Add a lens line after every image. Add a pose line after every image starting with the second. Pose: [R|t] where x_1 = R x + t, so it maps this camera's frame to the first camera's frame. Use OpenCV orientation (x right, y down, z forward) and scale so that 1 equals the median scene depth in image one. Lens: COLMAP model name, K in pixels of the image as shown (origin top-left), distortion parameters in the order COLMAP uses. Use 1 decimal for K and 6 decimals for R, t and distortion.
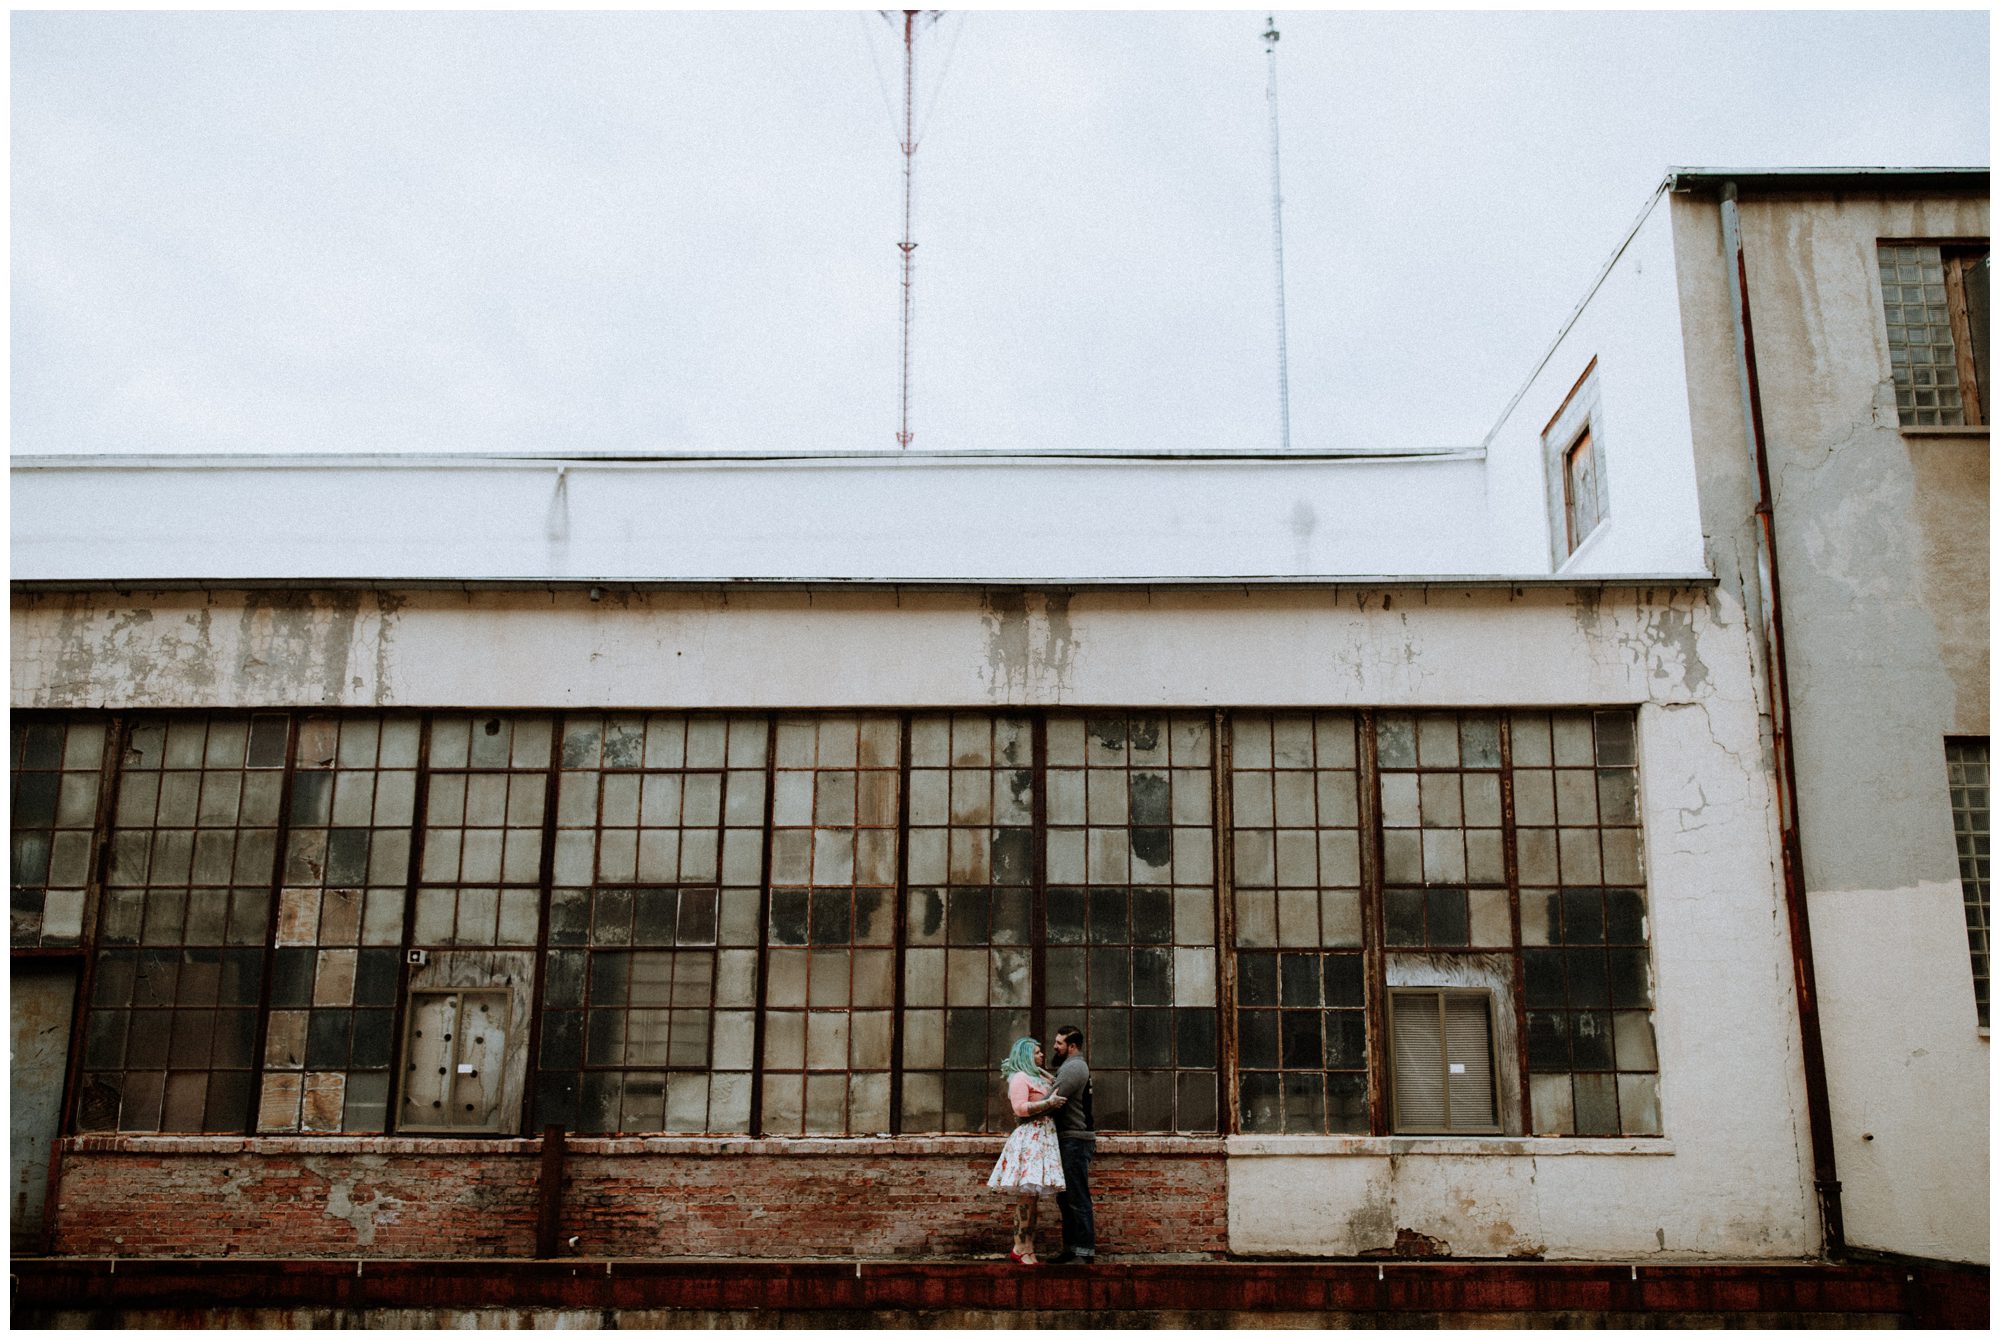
lens RADIAL K [[1818.0, 0, 991.9], [0, 1818.0, 670.0], [0, 0, 1]] dist [0.027919, -0.024333]
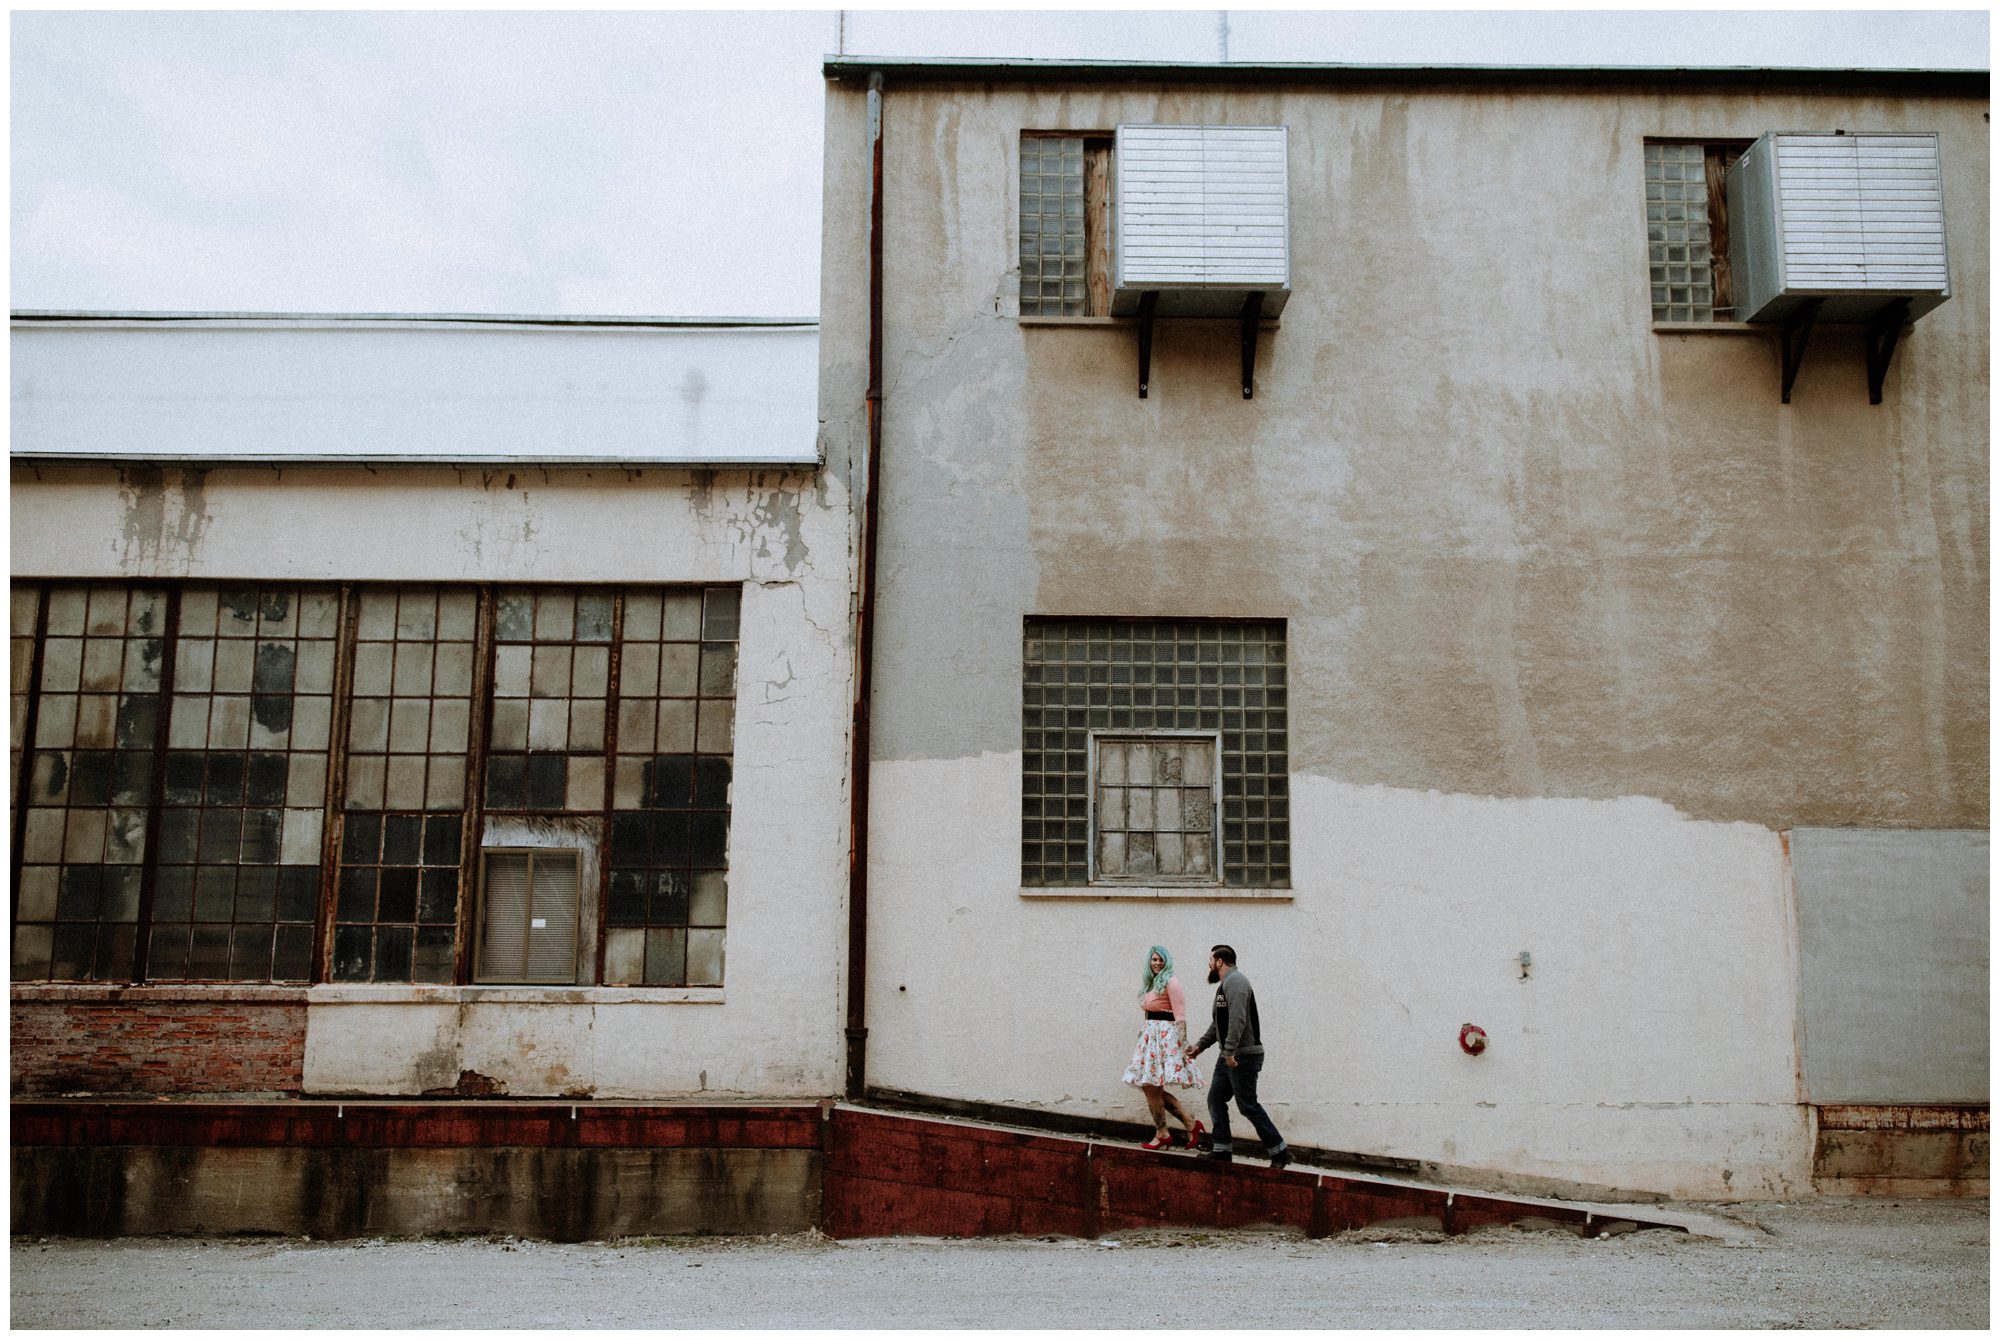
lens RADIAL K [[1818.0, 0, 1008.3], [0, 1818.0, 653.7], [0, 0, 1]] dist [0.027919, -0.024333]
pose [[0.999929, 0.009199, 0.007587, 0.504445], [-0.009795, 0.996528, 0.082676, -0.028588], [-0.006801, -0.082745, 0.996548, -0.049632]]
